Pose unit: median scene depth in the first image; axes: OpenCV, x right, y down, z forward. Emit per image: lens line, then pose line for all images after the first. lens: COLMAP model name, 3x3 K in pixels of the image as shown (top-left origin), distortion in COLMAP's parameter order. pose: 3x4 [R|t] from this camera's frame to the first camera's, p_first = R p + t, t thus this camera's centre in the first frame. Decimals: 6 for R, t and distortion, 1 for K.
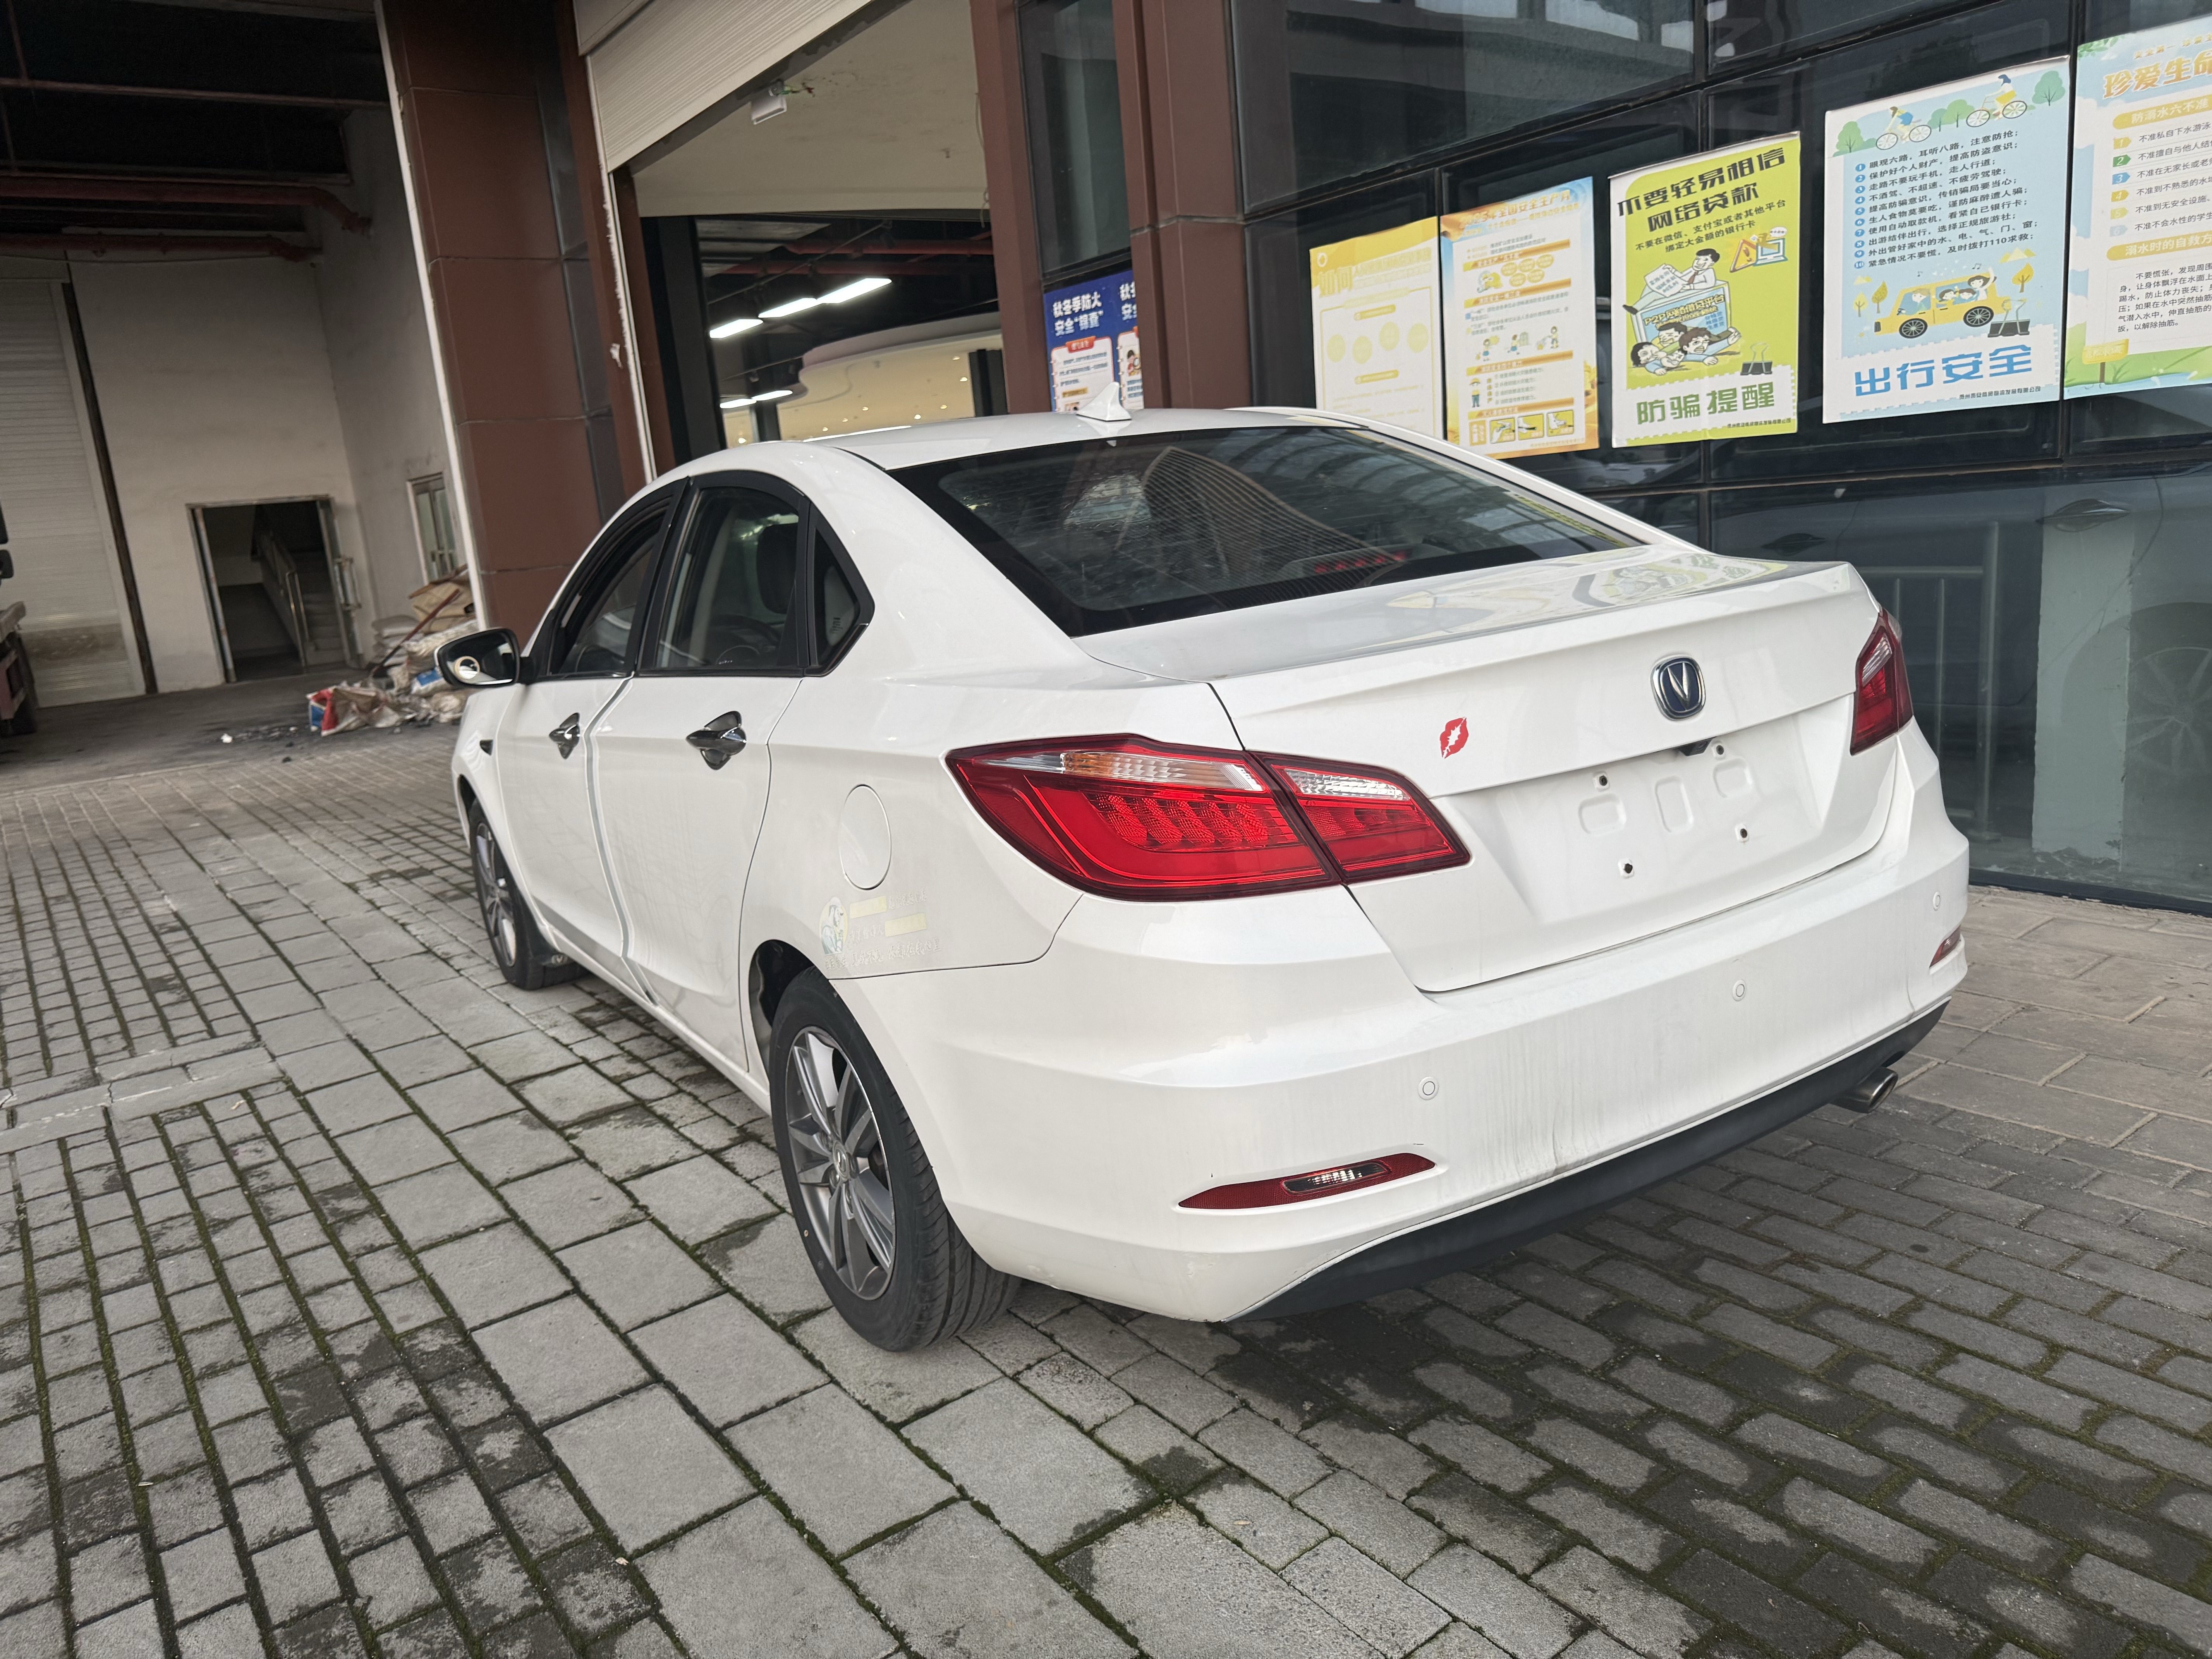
lens RADIAL K [[1566.3, 0, 1136.4], [0, 1566.3, 822.4], [0, 0, 1]] dist [0.001772, -0.000758]
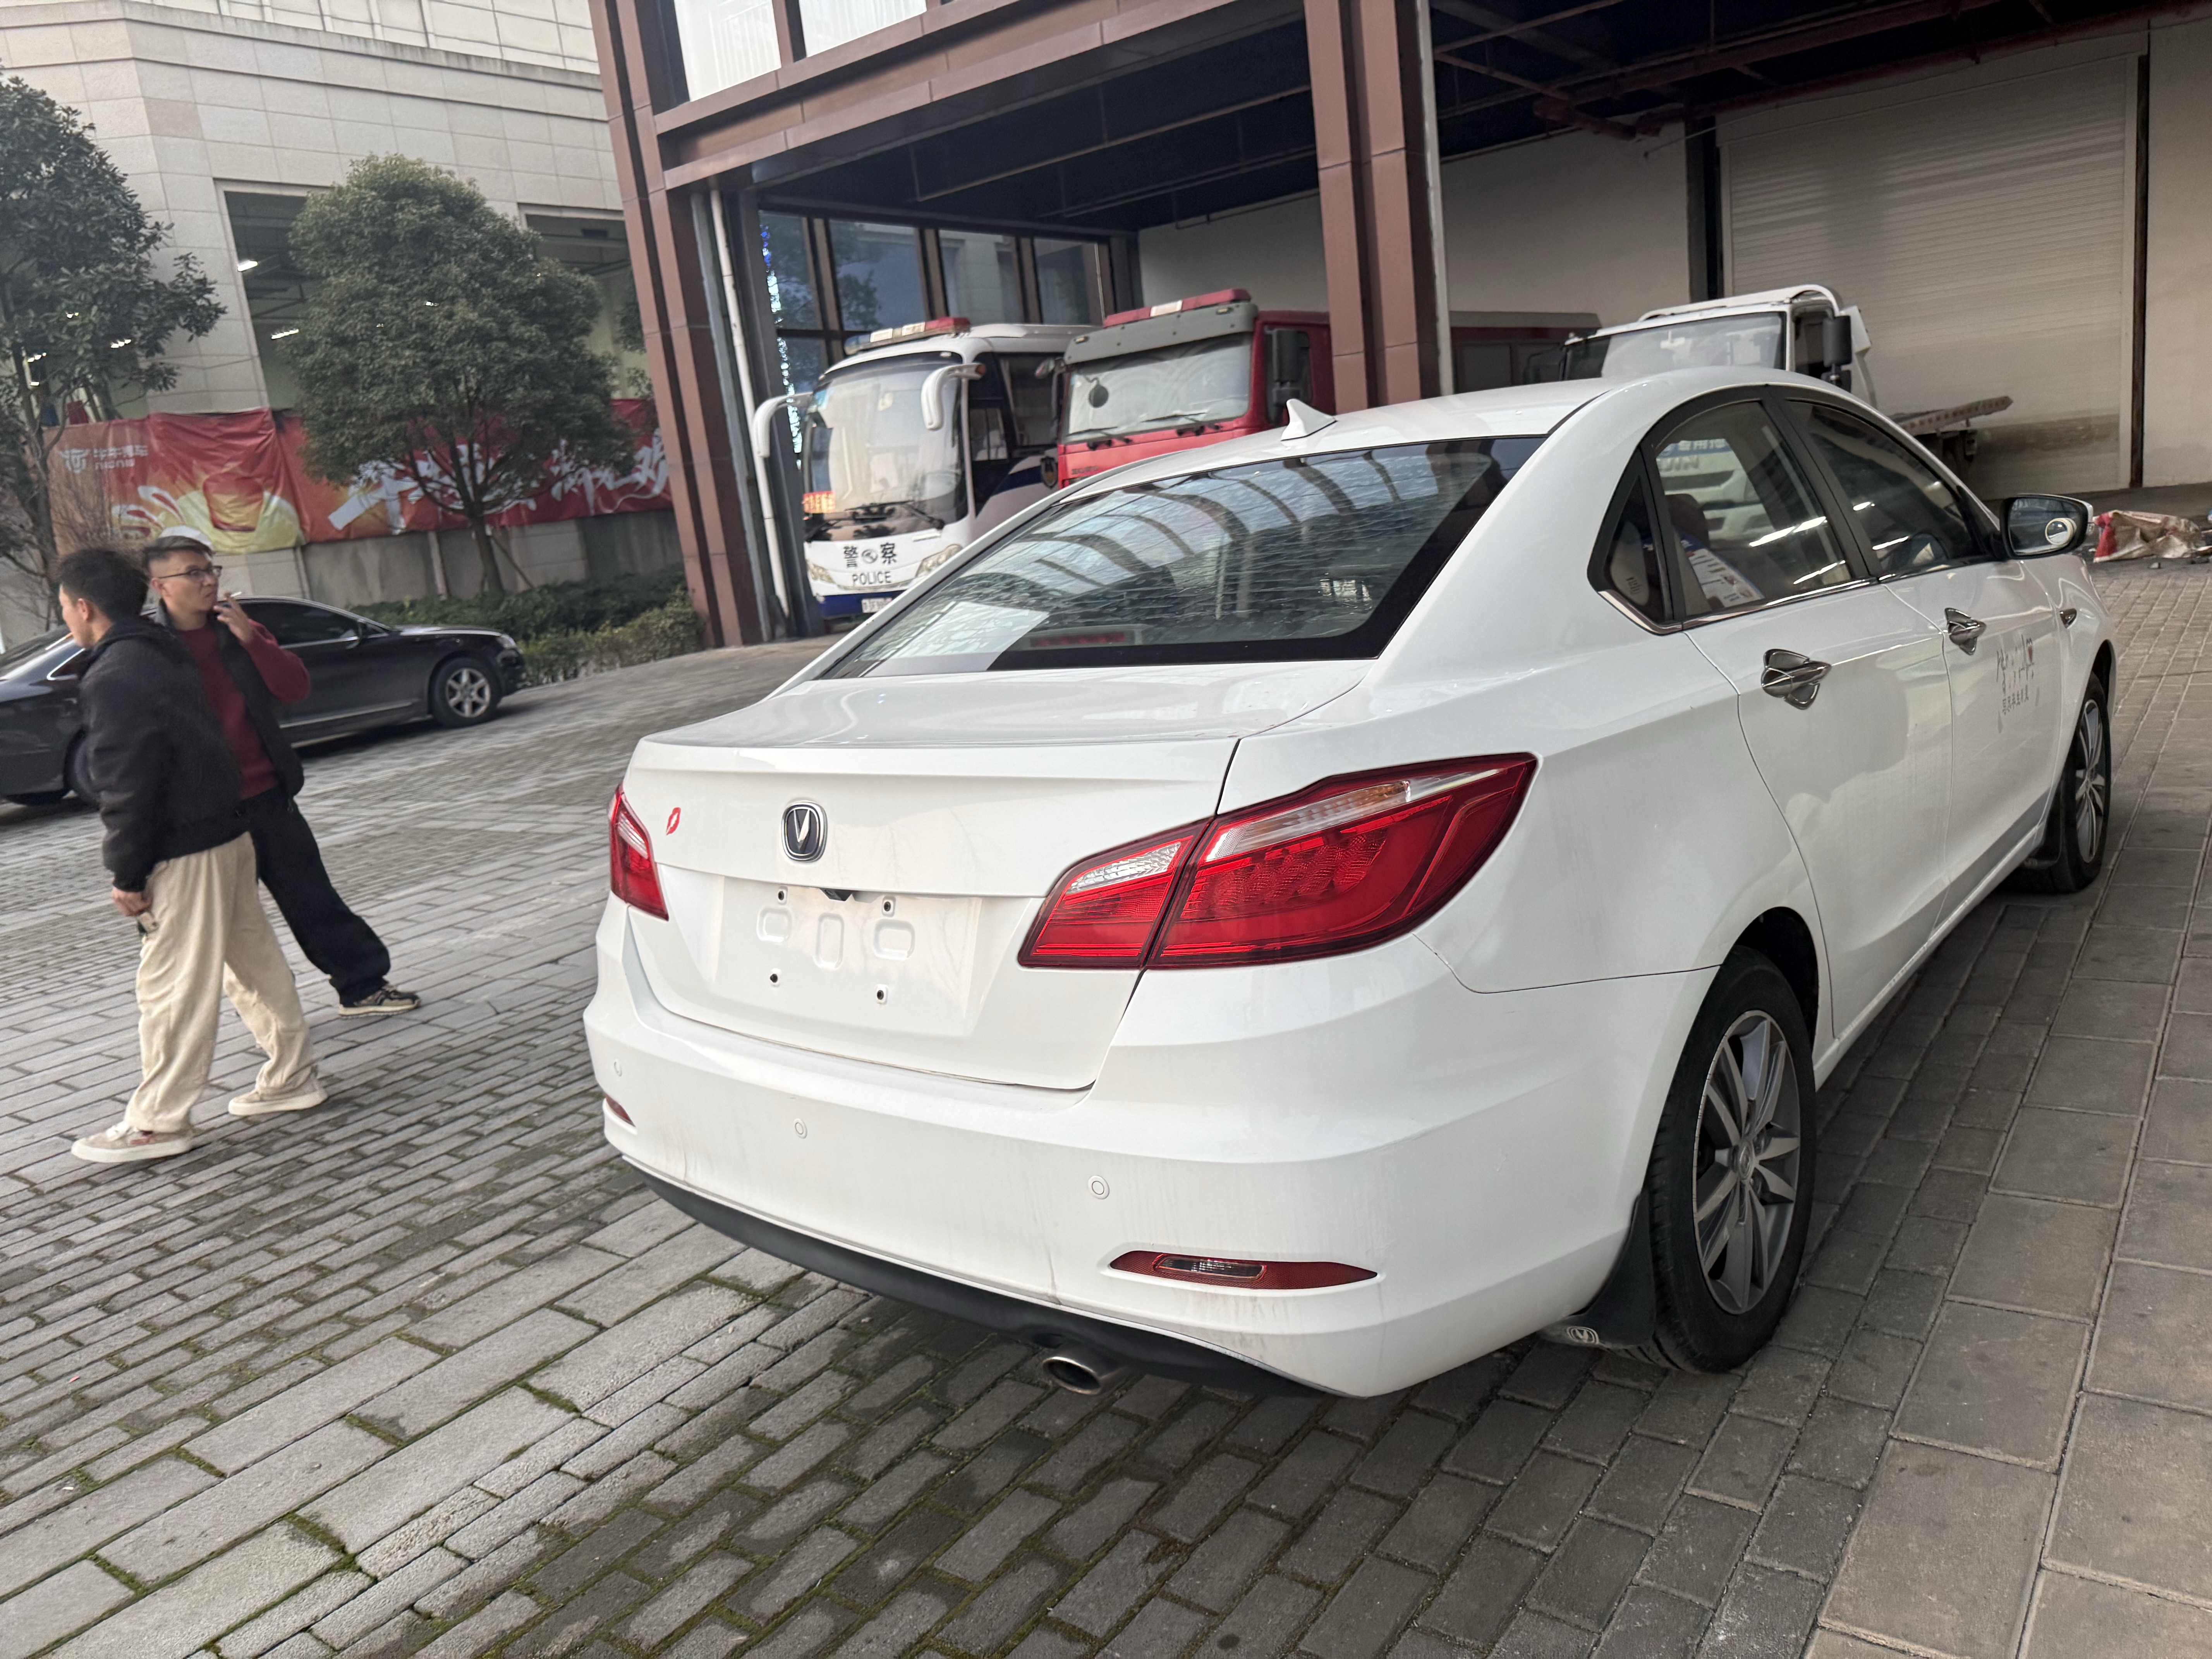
lens RADIAL K [[1591.0, 0, 1102.1], [0, 1591.0, 791.6], [0, 0, 1]] dist [0.040744, -0.043328]
pose [[0.292874, 0.230403, -0.927976, 0.525537], [-0.105871, 0.972379, 0.208014, -0.134435], [0.950272, 0.037323, 0.309178, 0.326031]]
